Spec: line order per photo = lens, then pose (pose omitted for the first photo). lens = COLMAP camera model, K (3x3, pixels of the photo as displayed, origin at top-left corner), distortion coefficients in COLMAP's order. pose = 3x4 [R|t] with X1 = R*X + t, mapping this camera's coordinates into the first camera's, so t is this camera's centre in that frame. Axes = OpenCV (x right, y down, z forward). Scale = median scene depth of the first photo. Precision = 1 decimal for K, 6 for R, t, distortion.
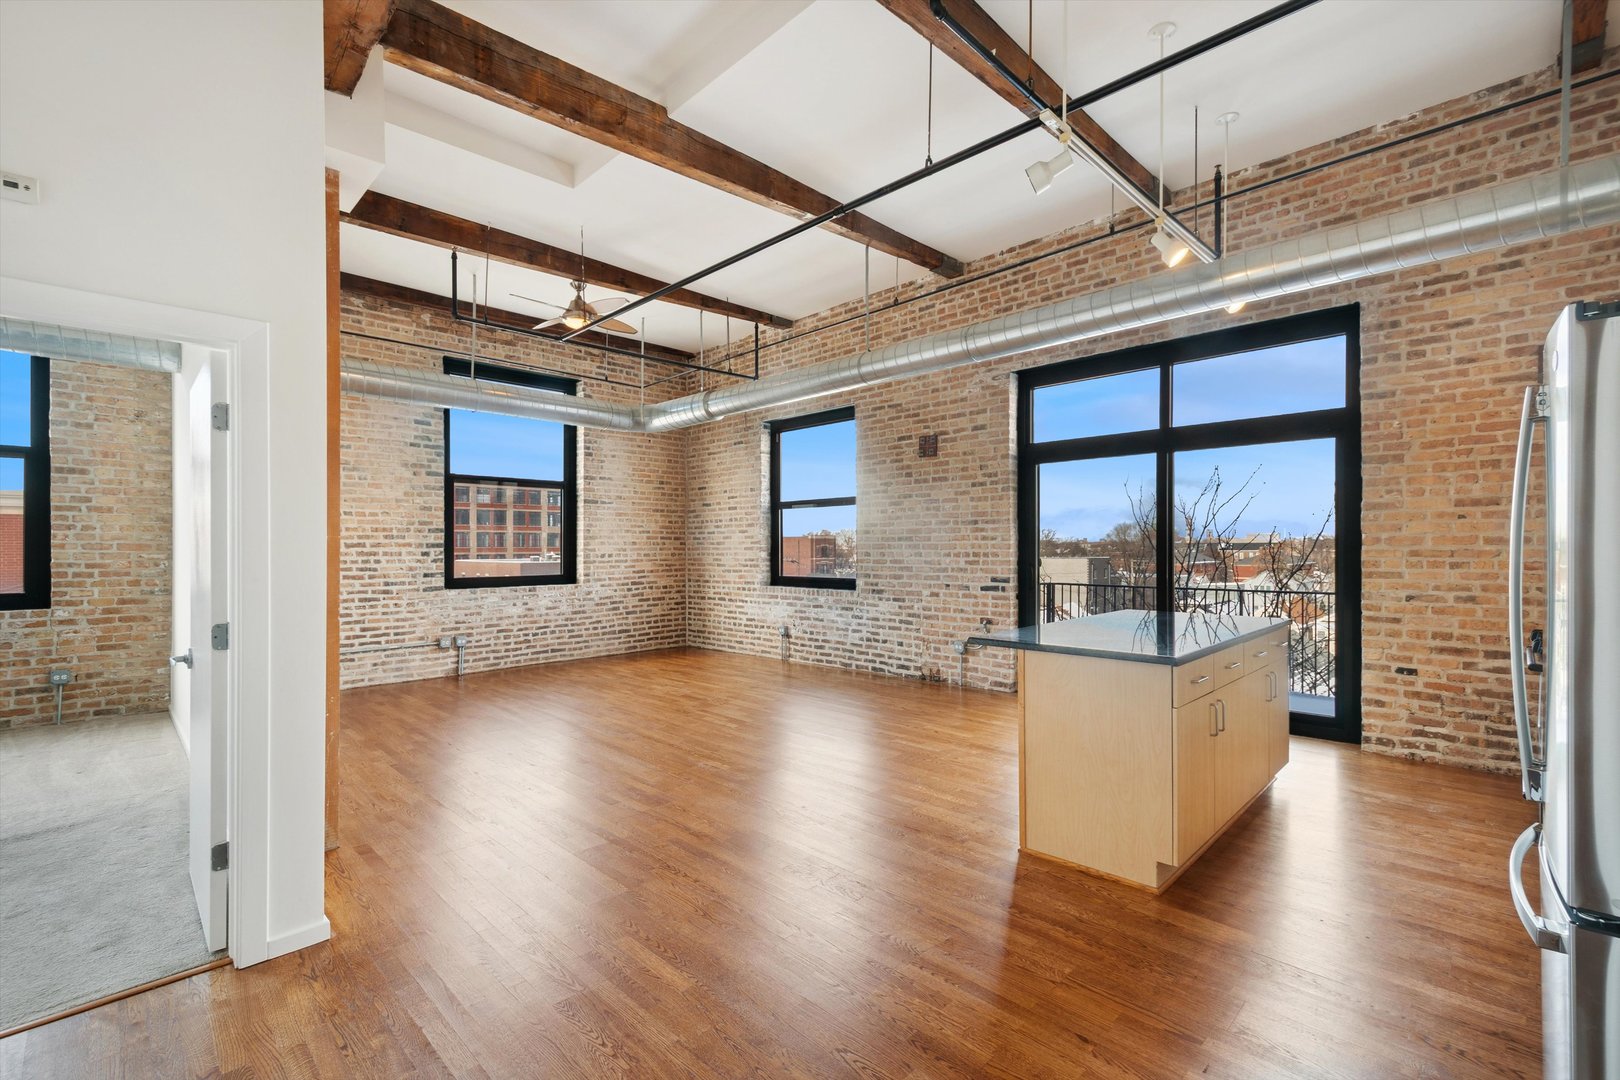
lens RADIAL K [[713.1, 0, 820.6], [0, 713.1, 541.6], [0, 0, 1]] dist [0.015785, -0.005955]
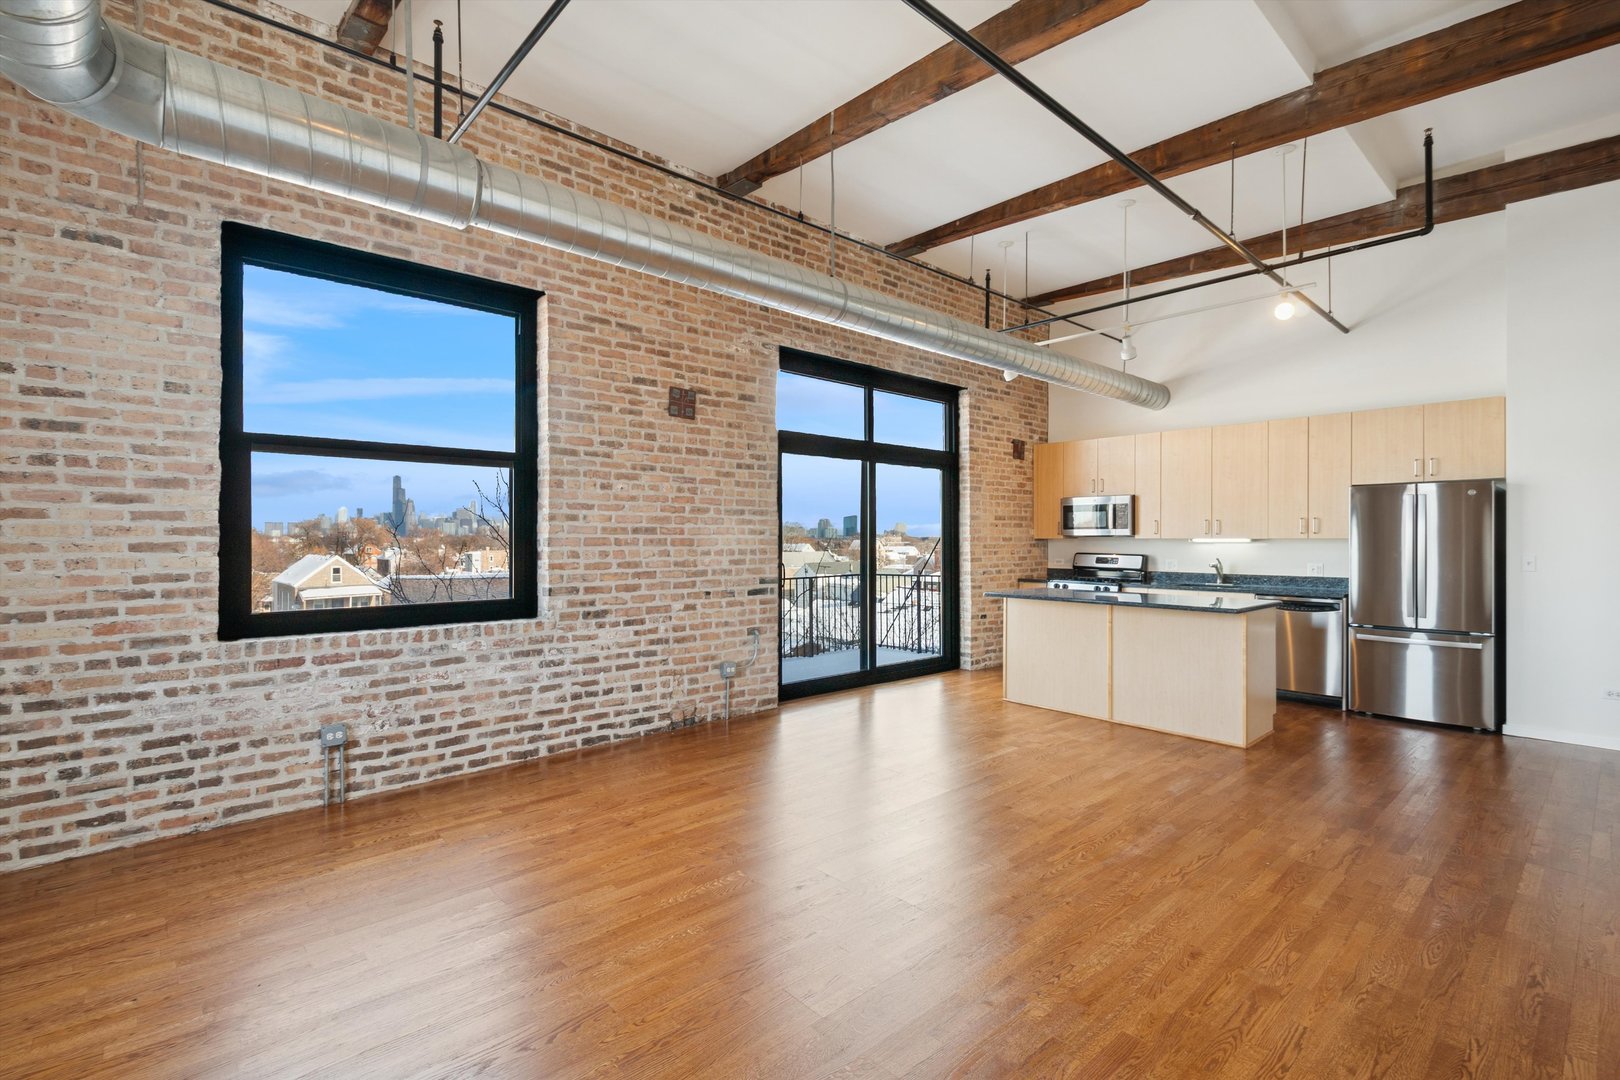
lens RADIAL K [[730.5, 0, 824.2], [0, 730.5, 537.6], [0, 0, 1]] dist [0.014043, -0.005272]
pose [[0.051510, 0.007396, 0.998645, -0.600926], [-0.006890, 0.999951, -0.007051, 0.006872], [-0.998649, -0.006518, 0.051559, 0.845028]]
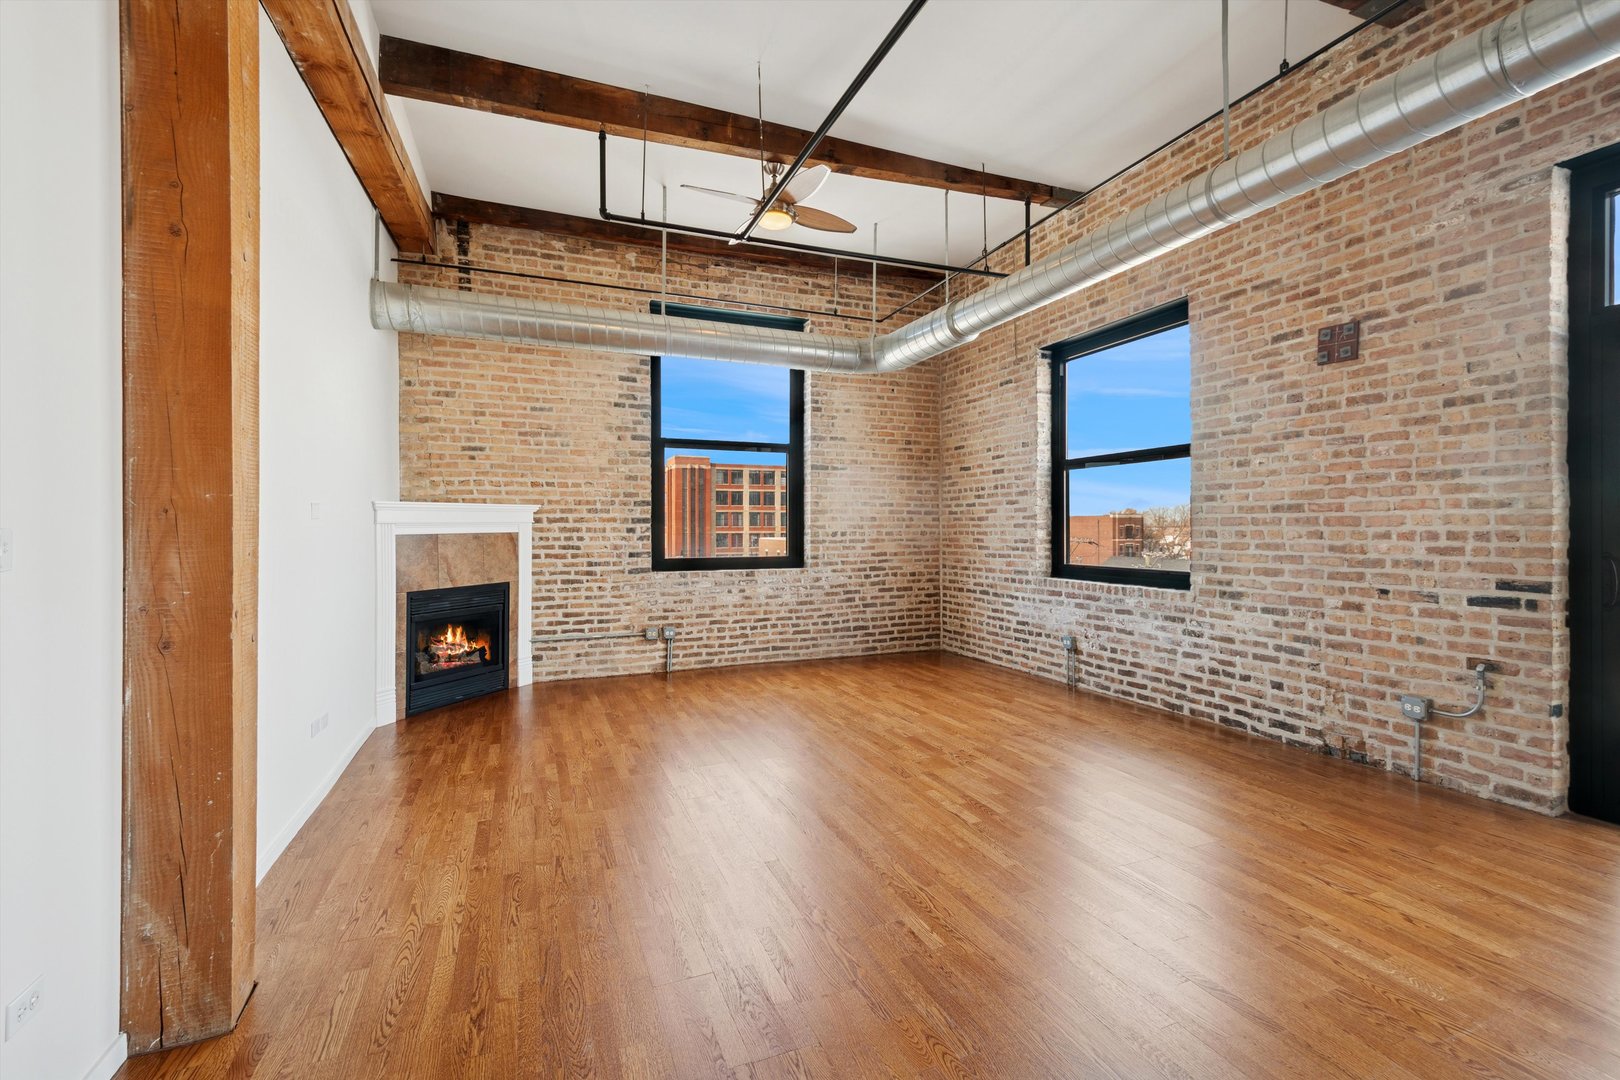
lens RADIAL K [[713.1, 0, 813.8], [0, 713.1, 525.1], [0, 0, 1]] dist [0.015785, -0.005955]
pose [[0.917326, 0.001143, -0.398136, -0.004195], [0.001047, 0.999985, 0.005285, 0.006976], [0.398136, -0.005265, 0.917311, 0.321295]]
